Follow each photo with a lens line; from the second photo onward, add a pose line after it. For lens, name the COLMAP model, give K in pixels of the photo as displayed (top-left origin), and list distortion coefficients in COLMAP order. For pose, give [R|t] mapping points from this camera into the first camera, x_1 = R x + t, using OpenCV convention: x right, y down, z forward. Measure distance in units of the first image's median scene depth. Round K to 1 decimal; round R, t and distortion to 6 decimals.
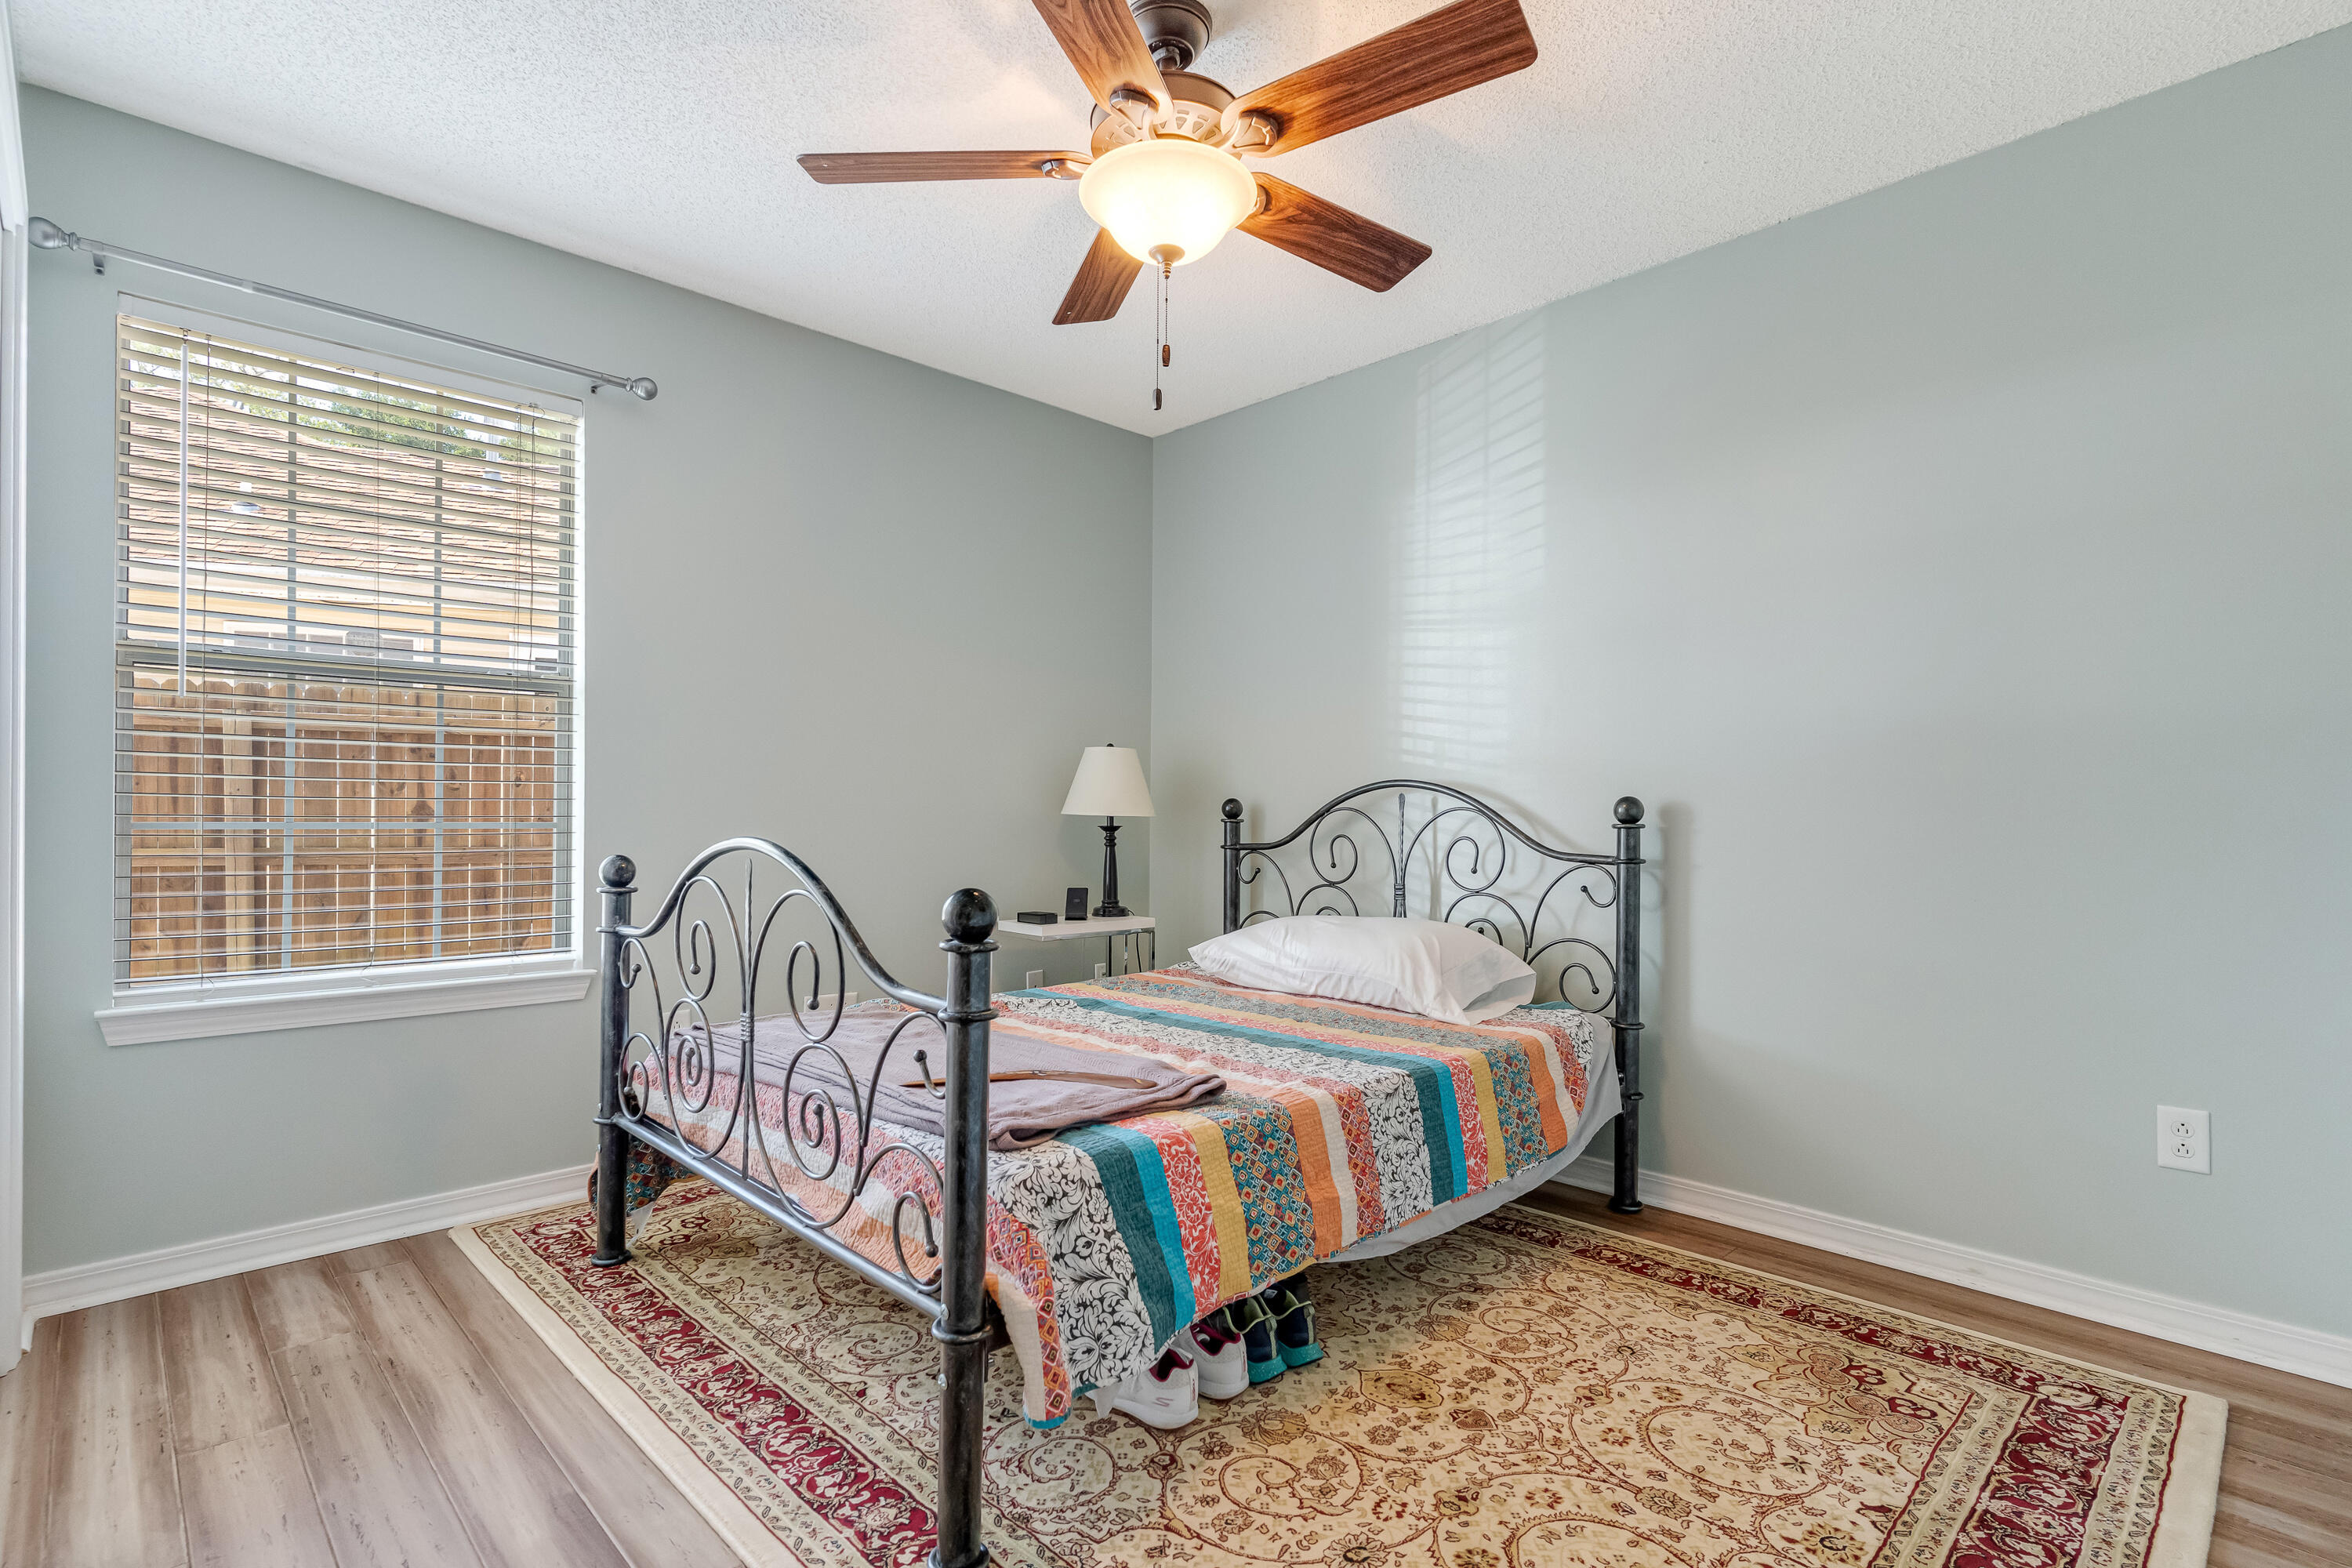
lens RADIAL K [[1125.3, 0, 1176.0], [0, 1125.3, 784.0], [0, 0, 1]] dist [-0.001422, 0.000095]
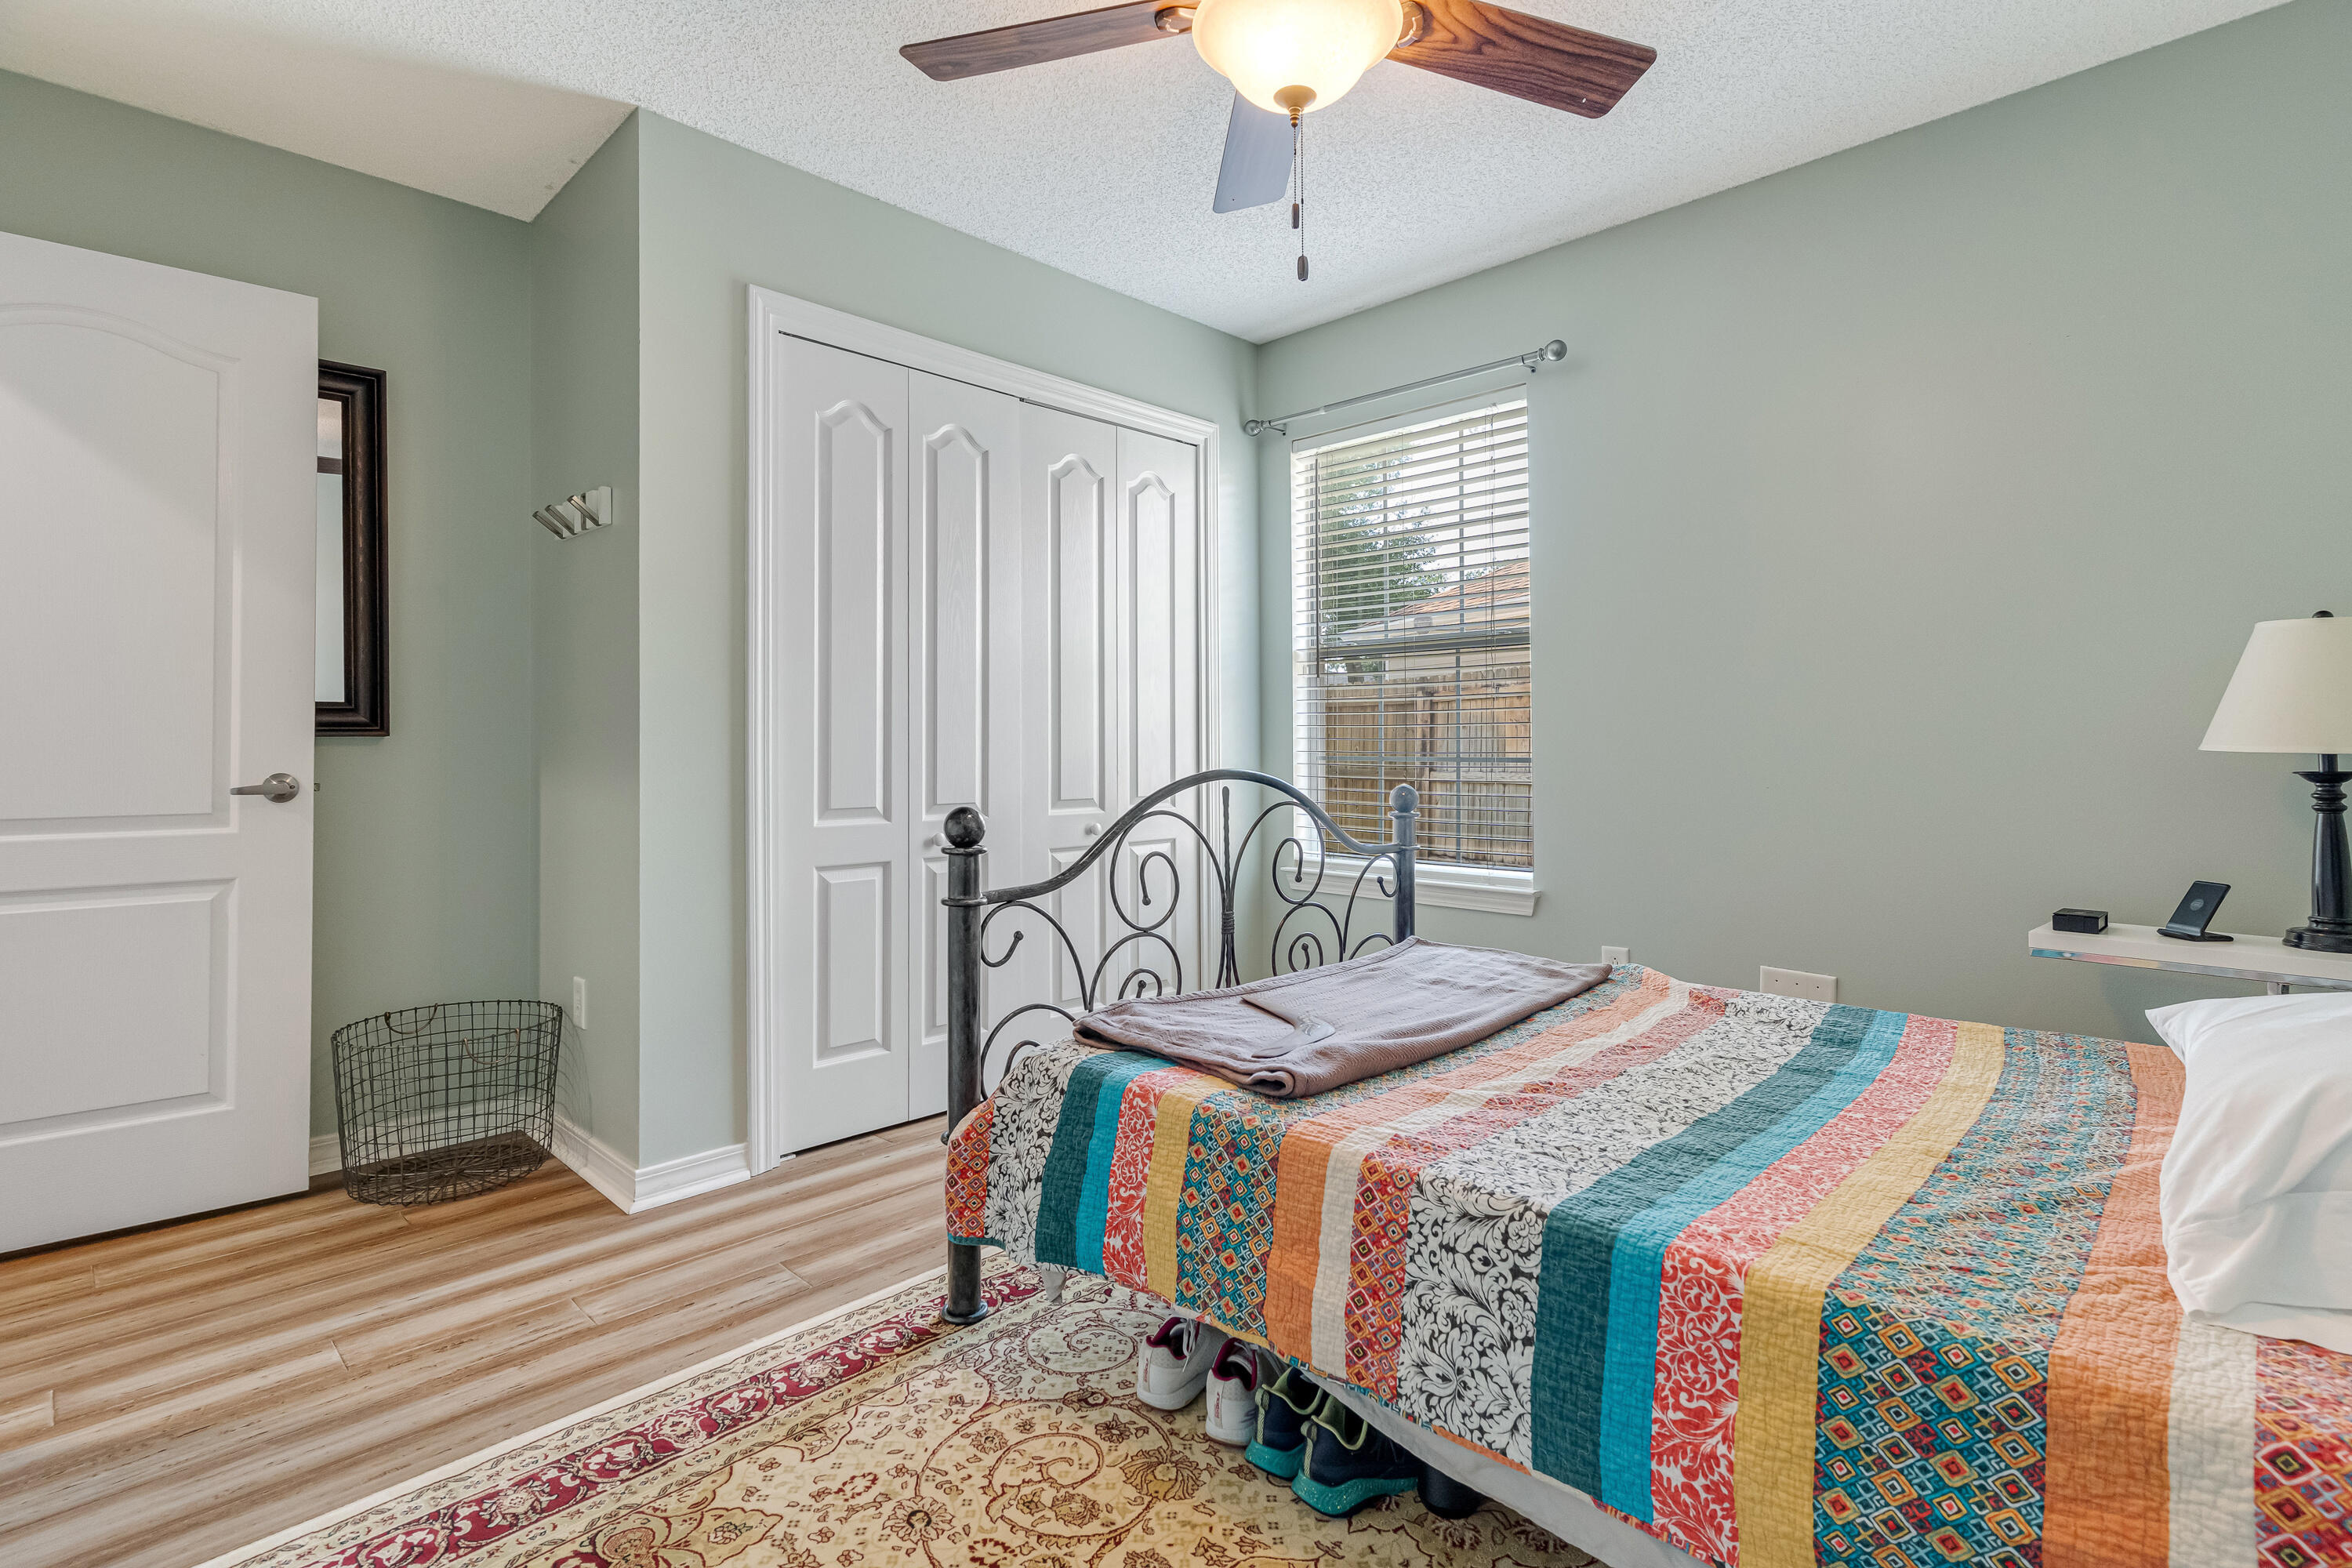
lens RADIAL K [[1132.1, 0, 1168.1], [0, 1132.1, 712.3], [0, 0, 1]] dist [0.003225, 0.000185]
pose [[0.024685, -0.036234, -0.999038, 0.838687], [0.028546, 0.998961, -0.035526, 0.025020], [0.999288, -0.027642, 0.025694, 0.870686]]
